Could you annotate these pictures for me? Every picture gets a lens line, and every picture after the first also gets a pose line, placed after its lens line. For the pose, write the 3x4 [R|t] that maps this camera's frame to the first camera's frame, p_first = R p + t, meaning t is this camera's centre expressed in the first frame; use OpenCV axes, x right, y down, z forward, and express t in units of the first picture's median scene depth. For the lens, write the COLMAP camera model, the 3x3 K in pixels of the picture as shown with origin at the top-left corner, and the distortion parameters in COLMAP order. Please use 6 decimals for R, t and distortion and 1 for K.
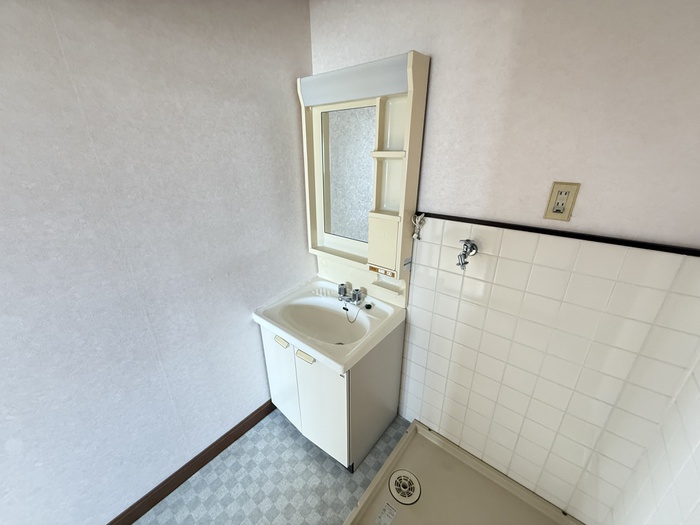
lens RADIAL K [[278.6, 0, 350.2], [0, 278.6, 264.1], [0, 0, 1]] dist [0.001128, 0.000079]
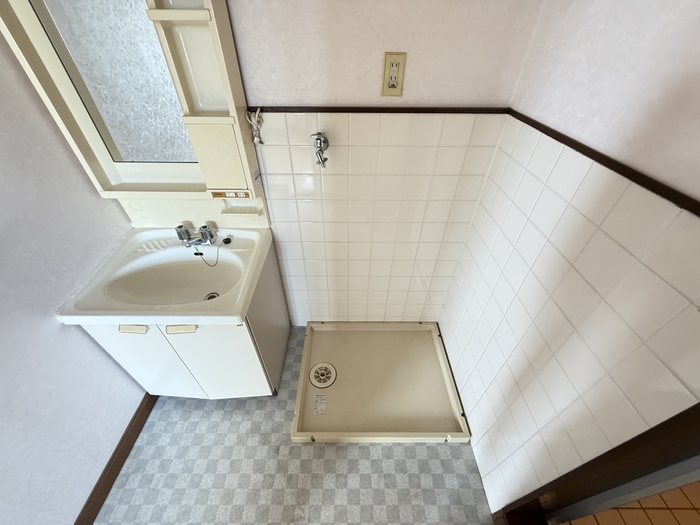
lens RADIAL K [[278.6, 0, 348.1], [0, 278.6, 262.0], [0, 0, 1]] dist [0.001128, 0.000079]
pose [[0.774883, -0.404156, 0.486018, -0.092317], [0.231975, 0.897064, 0.376118, -0.023022], [-0.588000, -0.178703, 0.788874, 0.119864]]
